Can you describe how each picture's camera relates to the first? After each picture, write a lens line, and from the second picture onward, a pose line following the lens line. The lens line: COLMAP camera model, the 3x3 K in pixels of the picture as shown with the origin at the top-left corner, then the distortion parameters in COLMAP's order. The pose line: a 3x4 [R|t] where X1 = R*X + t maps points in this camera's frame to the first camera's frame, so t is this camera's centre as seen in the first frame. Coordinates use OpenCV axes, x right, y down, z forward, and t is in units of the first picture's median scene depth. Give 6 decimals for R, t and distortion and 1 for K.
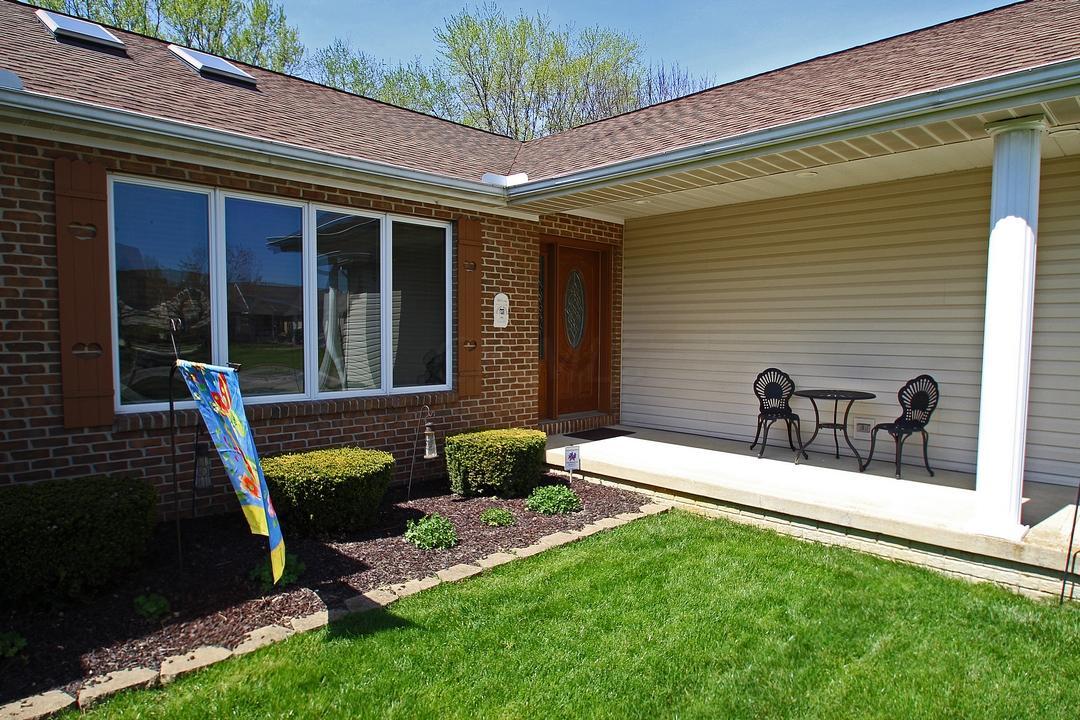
lens RADIAL K [[658.3, 0, 541.4], [0, 658.3, 373.6], [0, 0, 1]] dist [-0.023928, 0.001140]
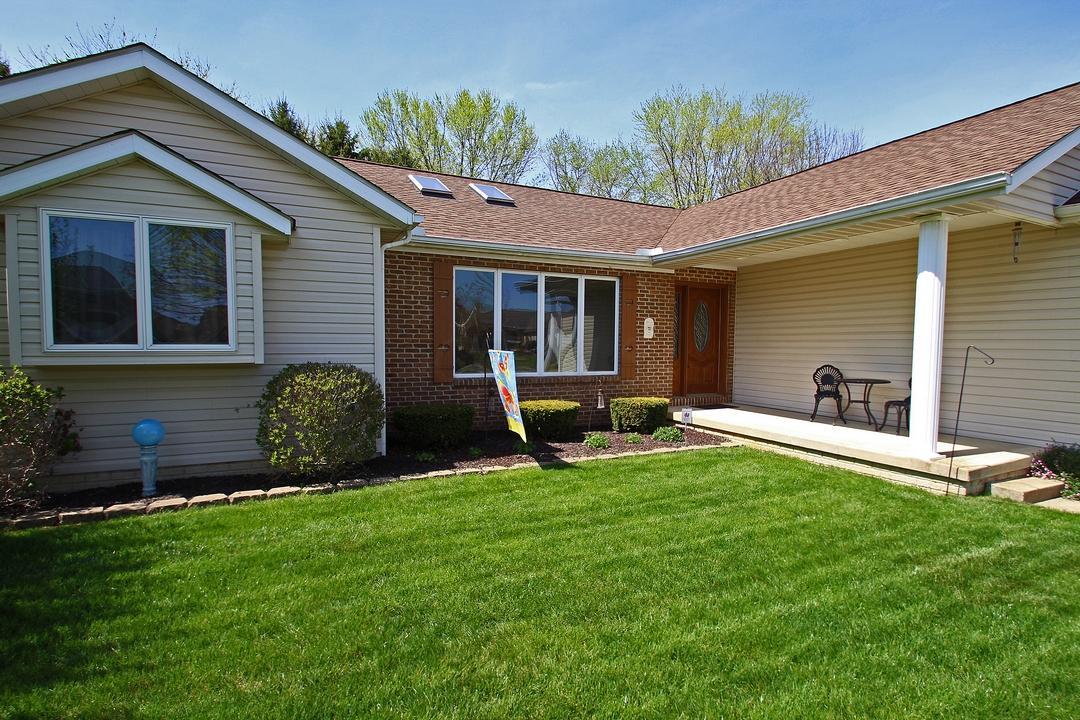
lens RADIAL K [[534.1, 0, 540.3], [0, 534.1, 374.2], [0, 0, 1]] dist [0.002963, -0.011715]
pose [[0.944773, 0.020939, -0.327057, 0.143951], [-0.023670, 0.999710, -0.004372, 0.038725], [0.326871, 0.011872, 0.944995, -0.427005]]
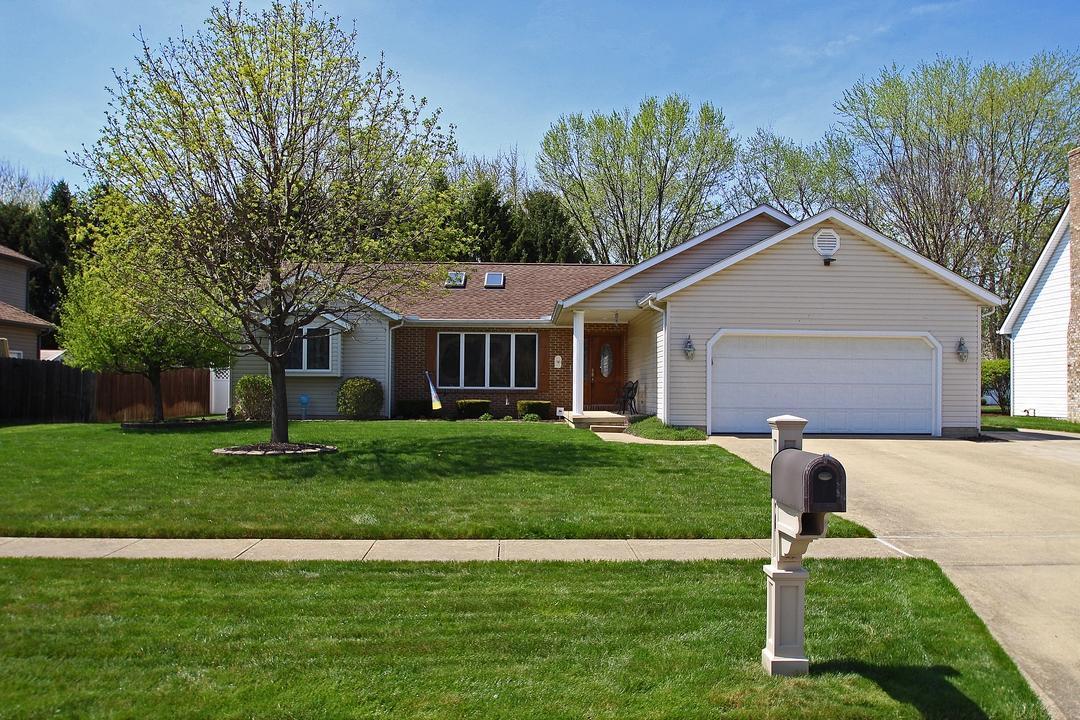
lens RADIAL K [[839.1, 0, 540.7], [0, 839.1, 377.5], [0, 0, 1]] dist [-0.046302, -0.003605]
pose [[0.724340, -0.011837, -0.689342, 2.685843], [-0.046809, 0.996701, -0.066301, 0.241144], [0.687852, 0.080292, 0.721396, -1.843708]]
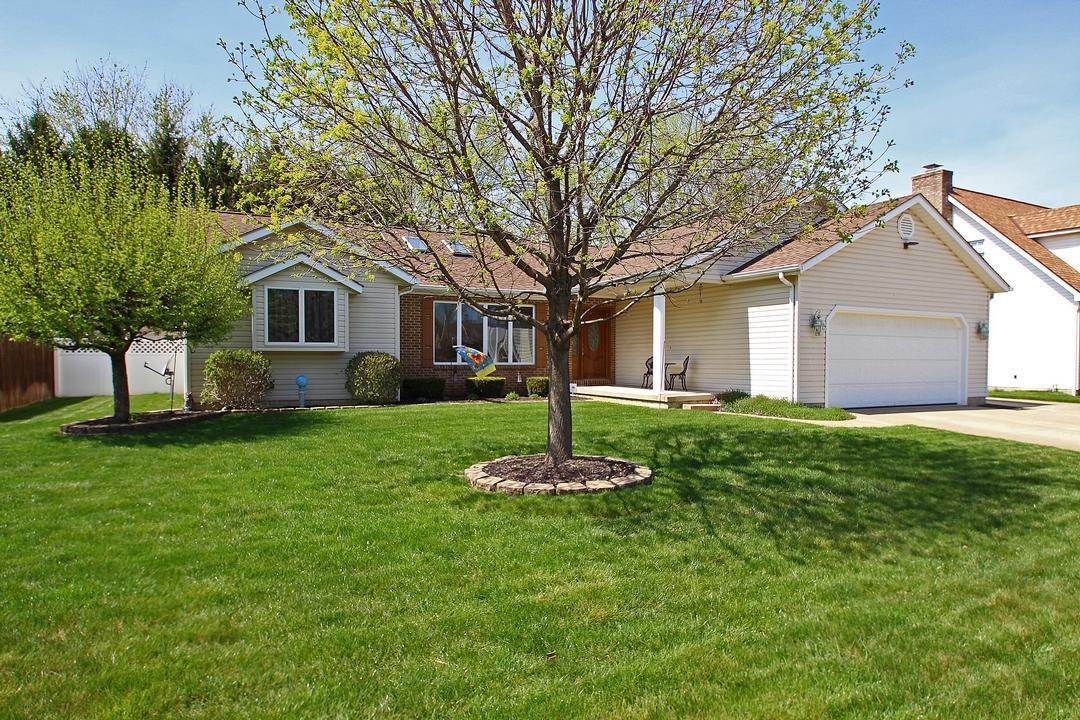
lens RADIAL K [[658.3, 0, 541.4], [0, 658.3, 373.6], [0, 0, 1]] dist [-0.023928, 0.001140]
pose [[0.951314, 0.001788, -0.308217, 0.823605], [-0.015631, 0.998976, -0.042449, 0.199422], [0.307826, 0.045201, 0.950368, -1.795542]]
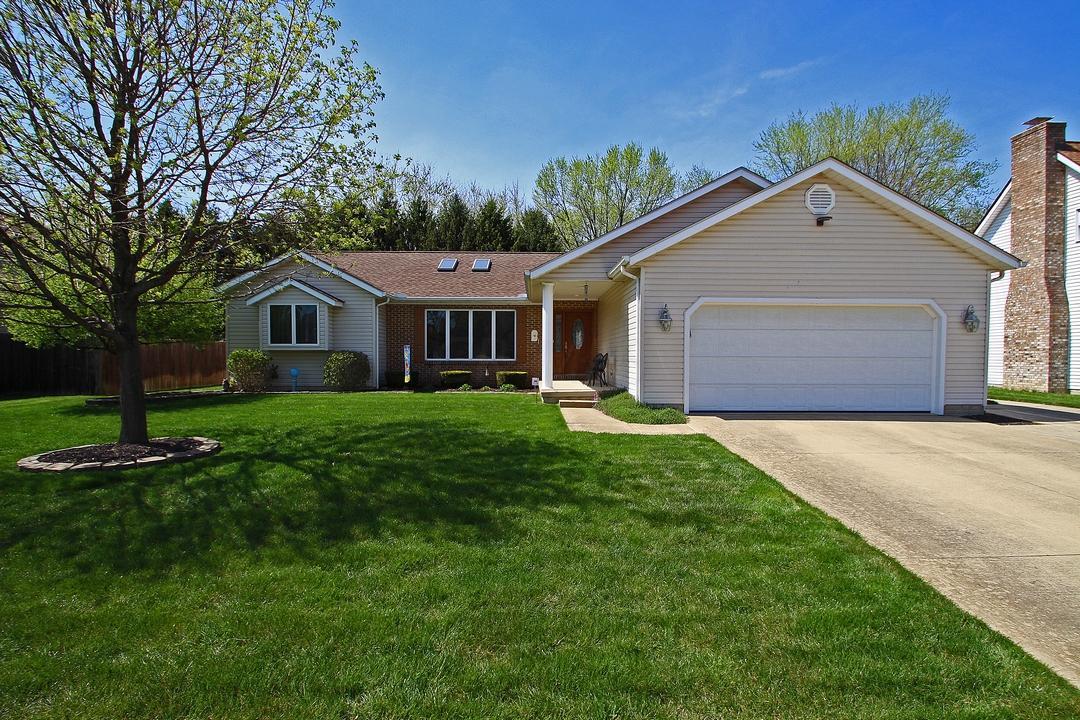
lens RADIAL K [[517.6, 0, 541.3], [0, 517.6, 369.4], [0, 0, 1]] dist [0.002323, -0.011858]
pose [[0.720796, 0.014378, -0.692998, 1.889999], [-0.042601, 0.998814, -0.023587, 0.134842], [0.691837, 0.046524, 0.720553, -0.816268]]
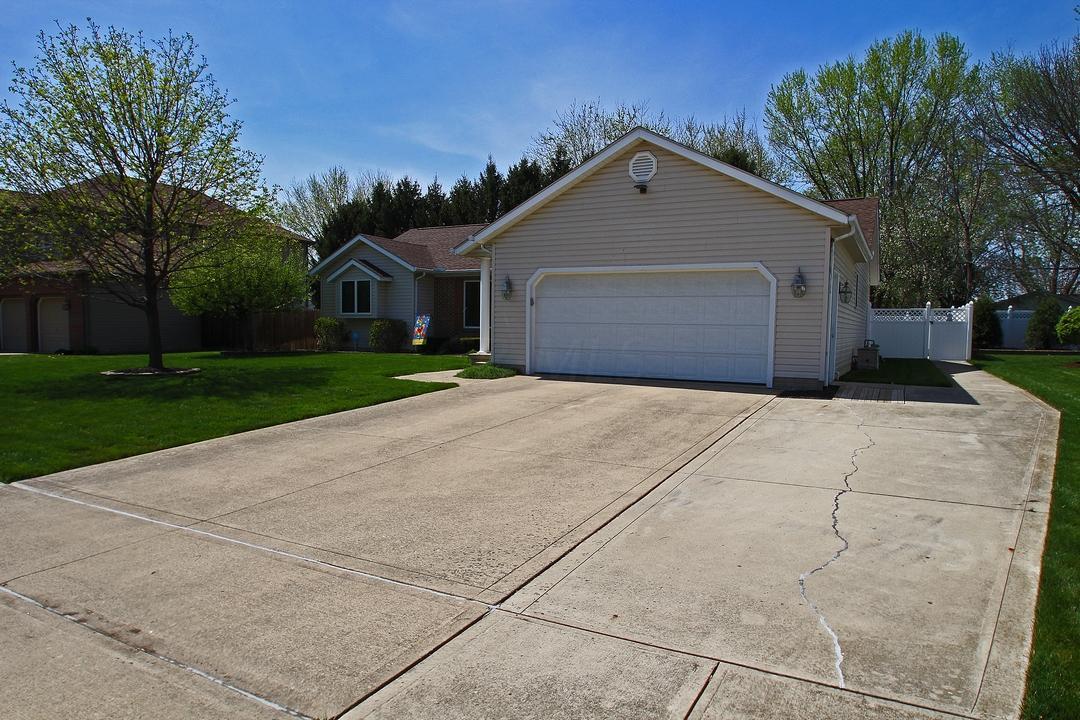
lens RADIAL K [[658.3, 0, 541.4], [0, 658.3, 373.6], [0, 0, 1]] dist [-0.023928, 0.001140]
pose [[0.292225, 0.065848, -0.954080, 3.346699], [-0.071639, 0.996331, 0.046822, 0.101818], [0.953663, 0.054667, 0.295870, 0.067373]]
